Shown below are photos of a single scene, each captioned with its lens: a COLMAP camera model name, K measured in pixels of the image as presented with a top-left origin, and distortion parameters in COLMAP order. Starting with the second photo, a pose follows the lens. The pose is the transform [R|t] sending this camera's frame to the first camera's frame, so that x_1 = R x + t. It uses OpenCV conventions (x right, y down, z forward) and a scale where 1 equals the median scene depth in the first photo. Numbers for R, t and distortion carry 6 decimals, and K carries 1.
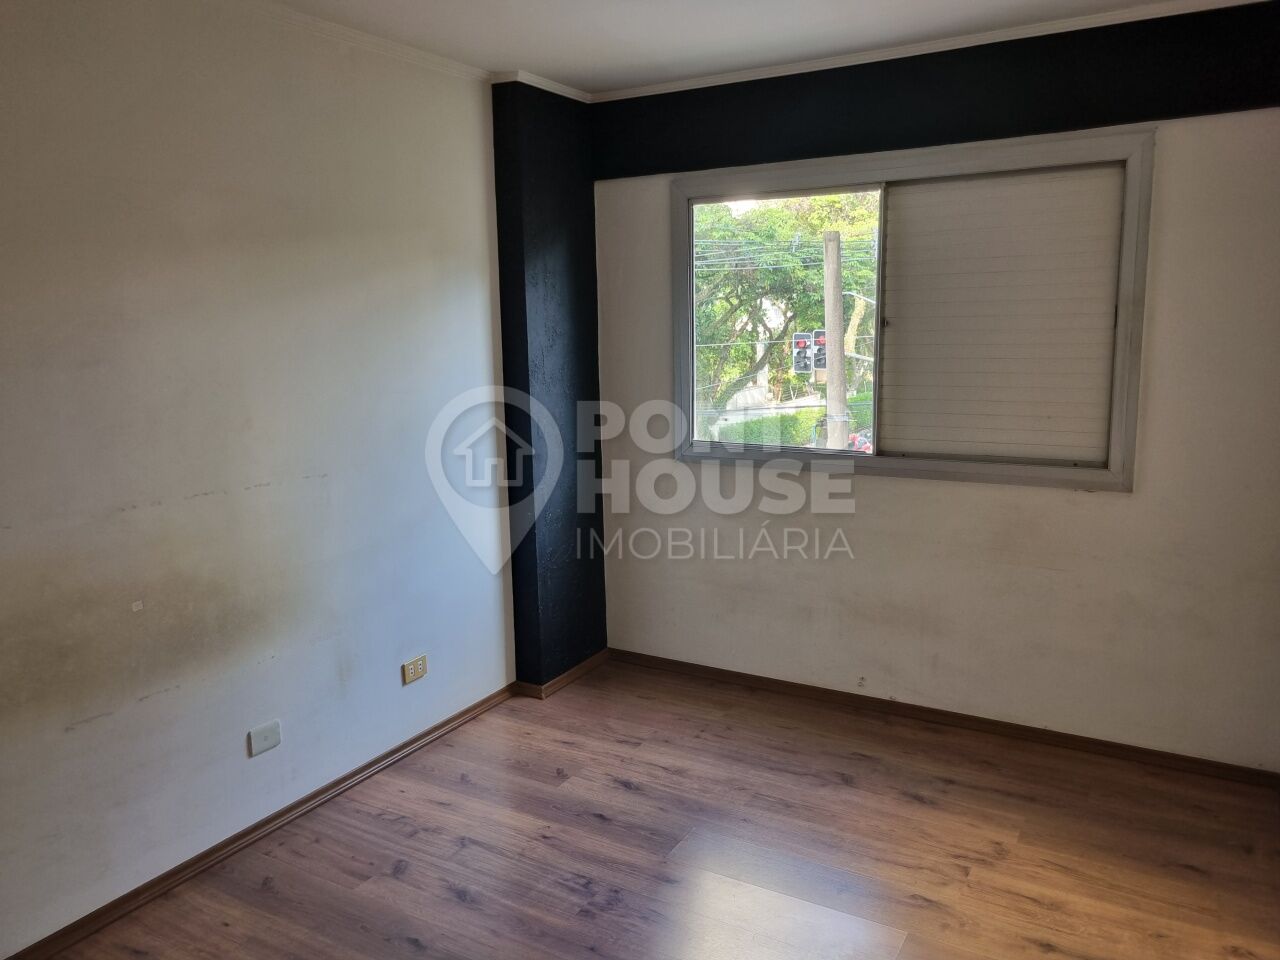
lens RADIAL K [[977.0, 0, 642.9], [0, 977.0, 480.6], [0, 0, 1]] dist [0.037755, -0.029637]
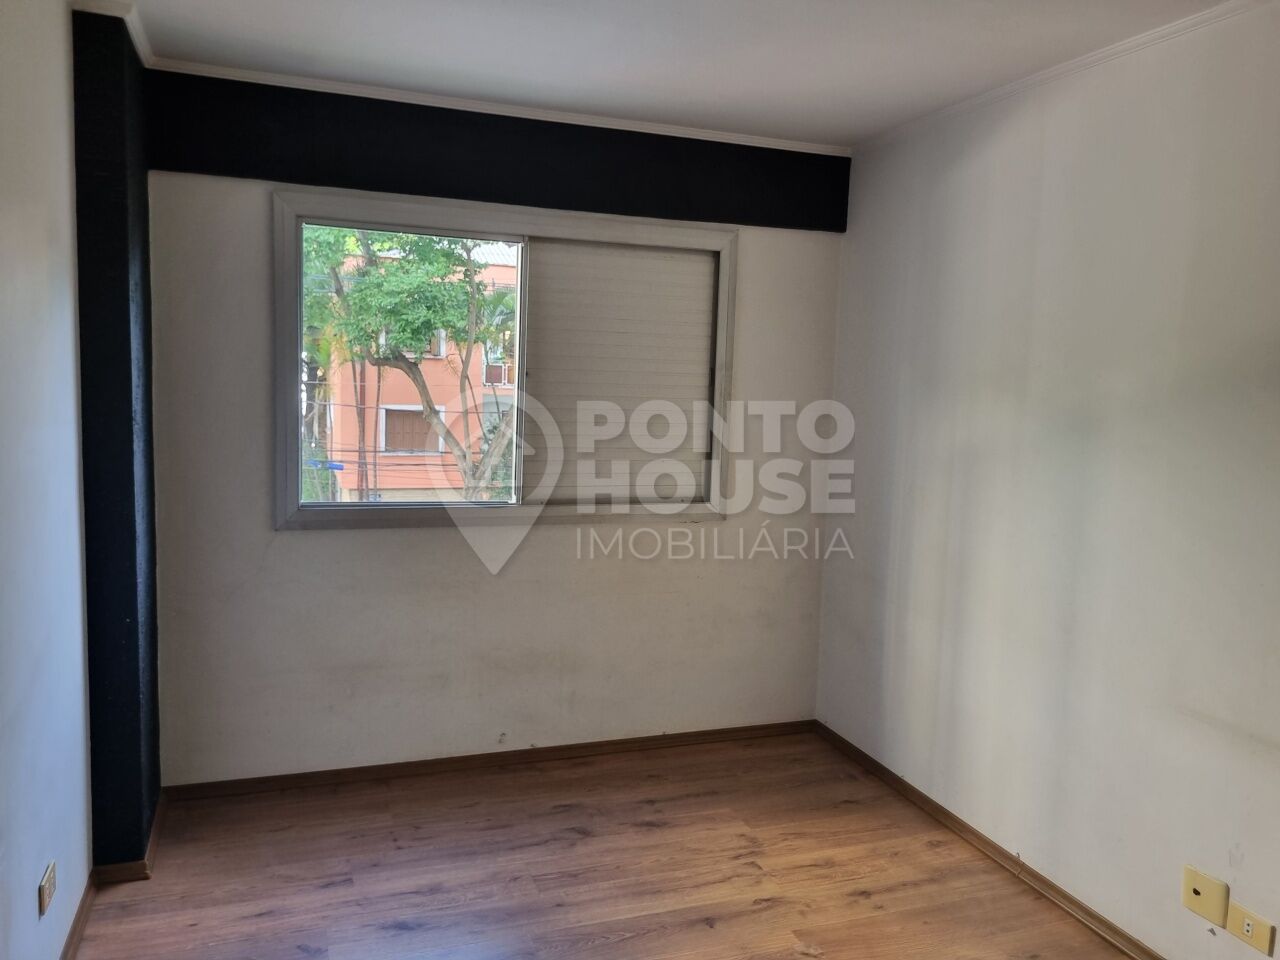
lens RADIAL K [[977.0, 0, 643.2], [0, 977.0, 480.5], [0, 0, 1]] dist [0.037755, -0.029637]
pose [[0.633790, -0.047415, 0.772050, -0.493180], [0.082170, 0.996599, -0.006249, -0.037332], [-0.769128, 0.067400, 0.635531, 0.292798]]
